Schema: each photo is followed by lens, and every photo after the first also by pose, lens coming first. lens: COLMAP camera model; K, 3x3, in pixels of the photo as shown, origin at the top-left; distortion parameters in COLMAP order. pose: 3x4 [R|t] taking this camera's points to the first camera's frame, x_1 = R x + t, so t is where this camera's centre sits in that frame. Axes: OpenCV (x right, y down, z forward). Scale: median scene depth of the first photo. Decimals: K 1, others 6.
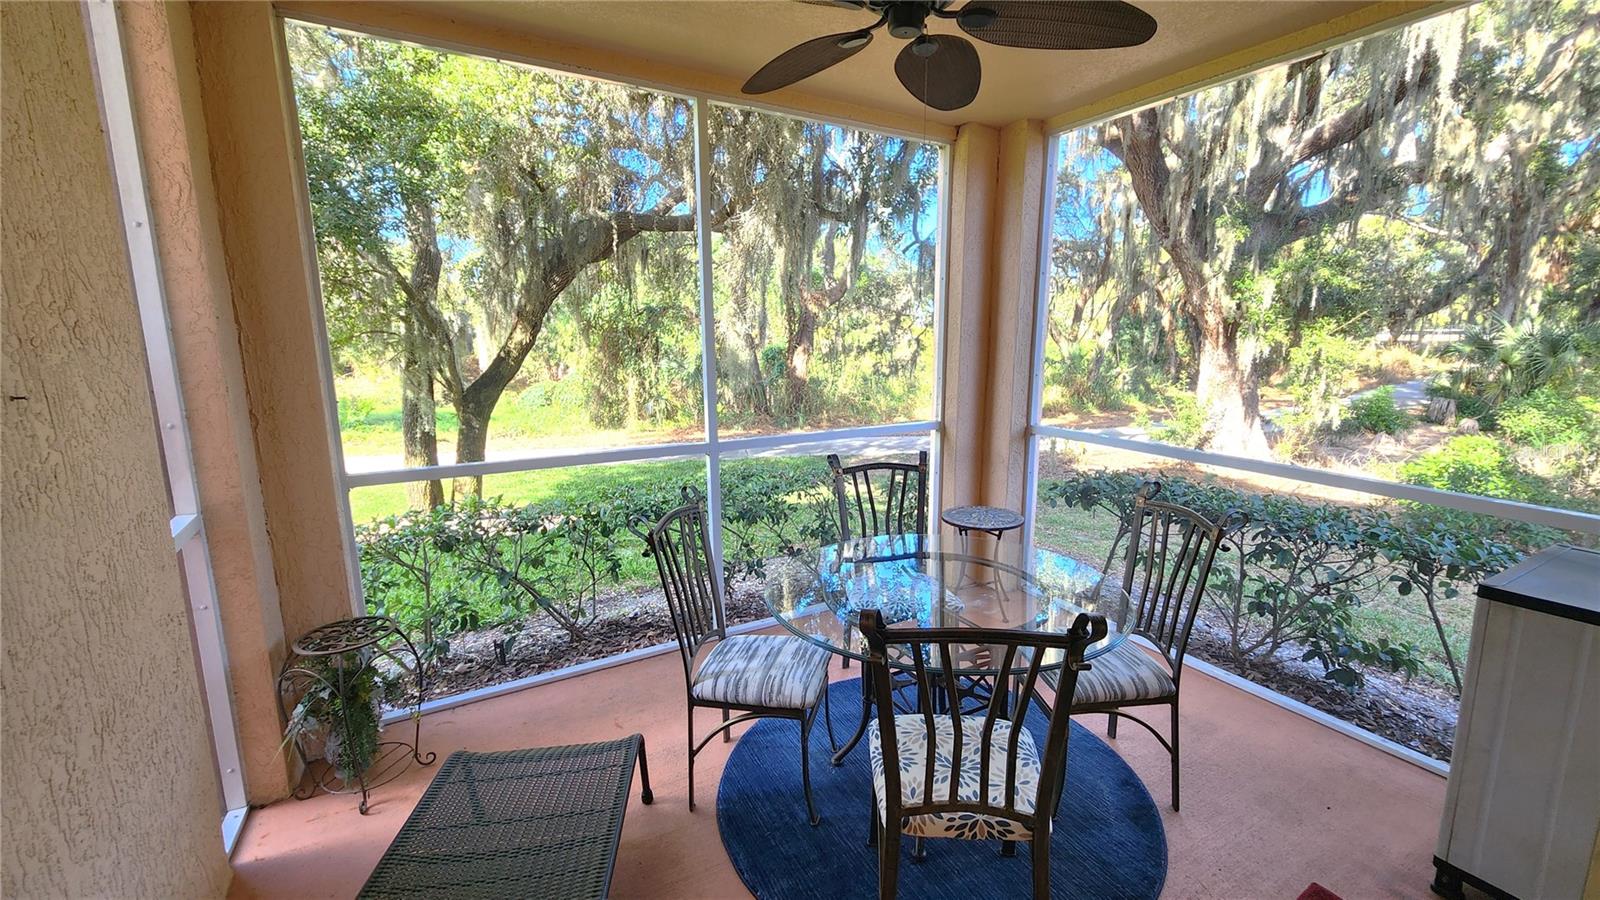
lens RADIAL K [[659.9, 0, 800.0], [0, 659.9, 450.0], [0, 0, 1]] dist [-0.003294, -0.000189]
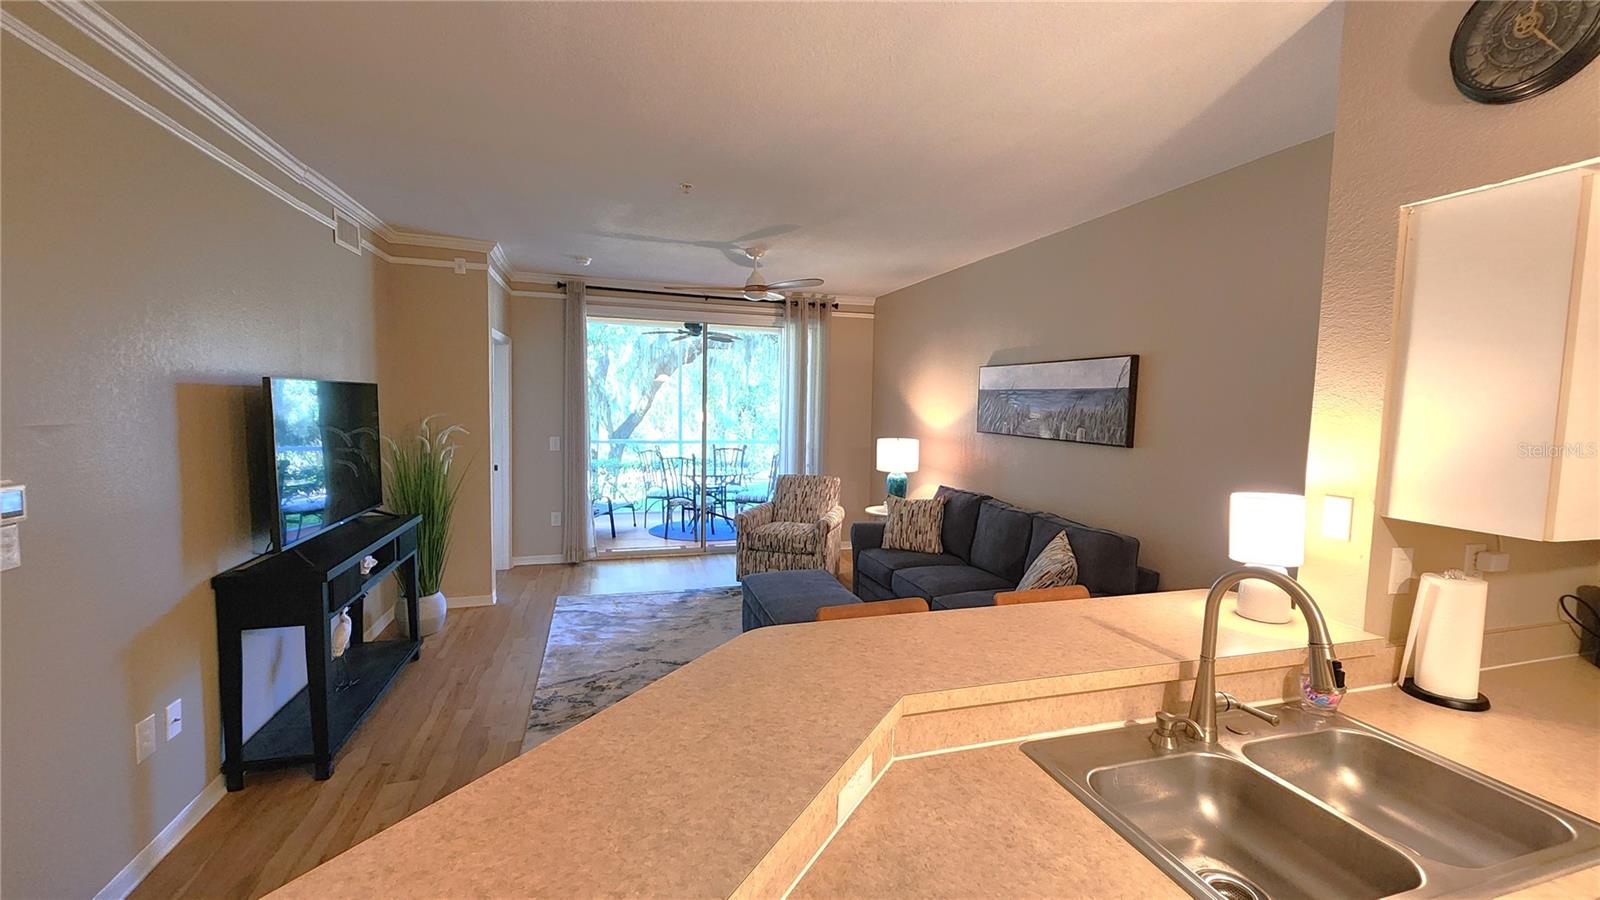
lens RADIAL K [[653.4, 0, 800.0], [0, 653.4, 450.0], [0, 0, 1]] dist [-0.000391, 0.000062]
pose [[0.975631, 0.037211, -0.216240, 0.475467], [-0.060347, 0.993014, -0.101394, 0.137411], [0.210957, 0.111973, 0.971061, -0.798414]]
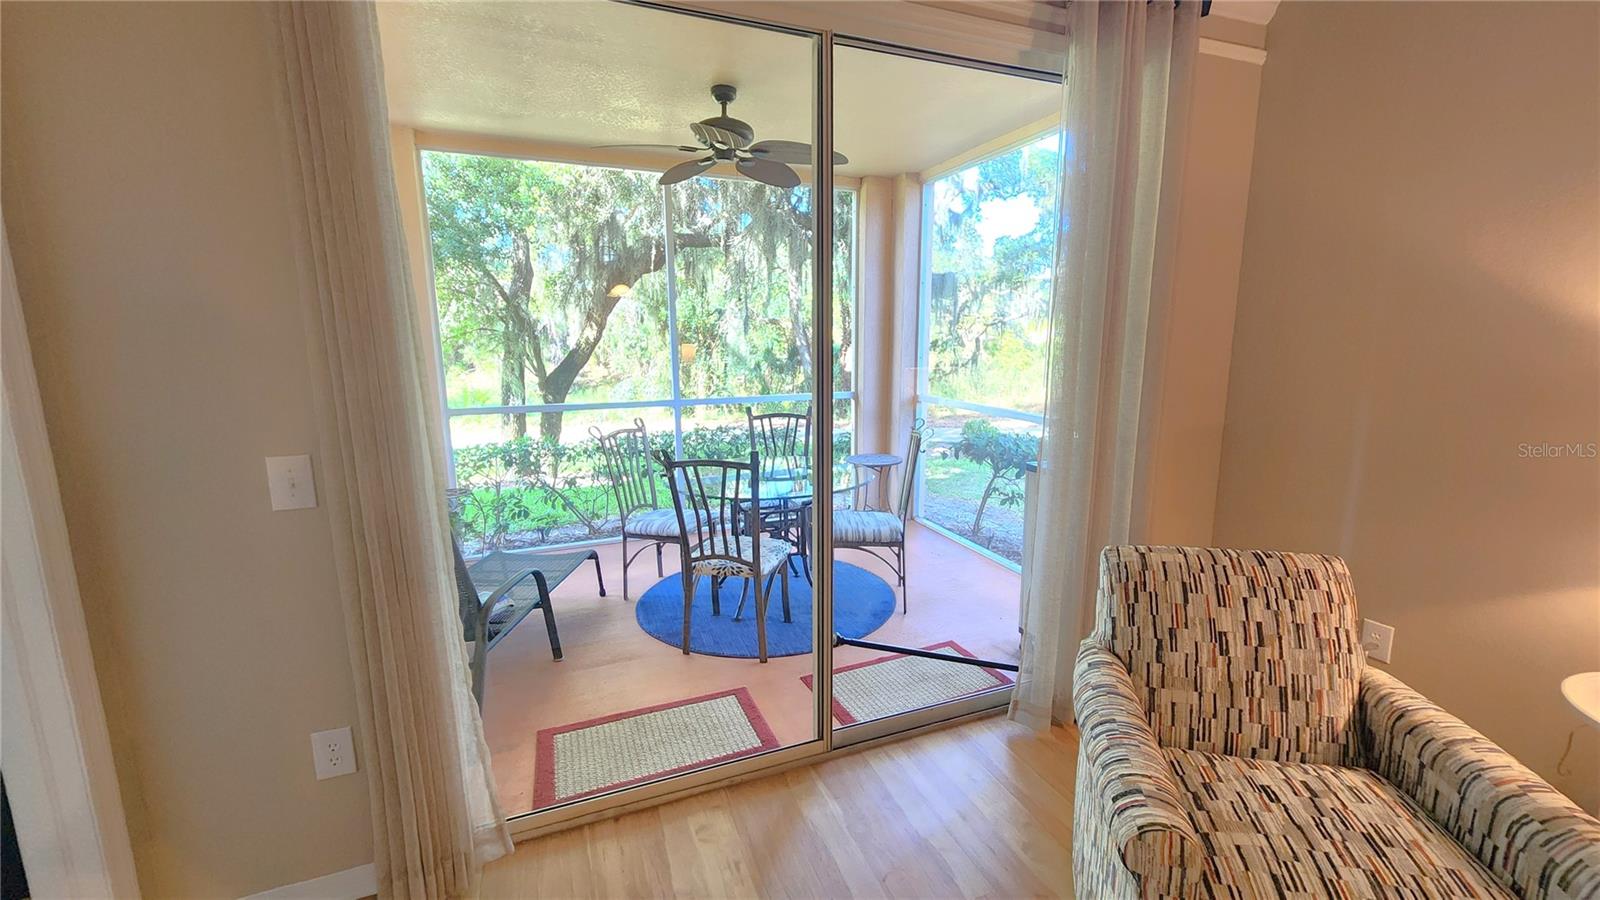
lens RADIAL K [[653.4, 0, 800.0], [0, 653.4, 450.0], [0, 0, 1]] dist [-0.000391, 0.000062]
pose [[0.990866, 0.022774, -0.132916, 0.157281], [-0.022723, 0.999740, 0.001901, 0.042627], [0.132925, 0.001136, 0.991125, -0.198601]]
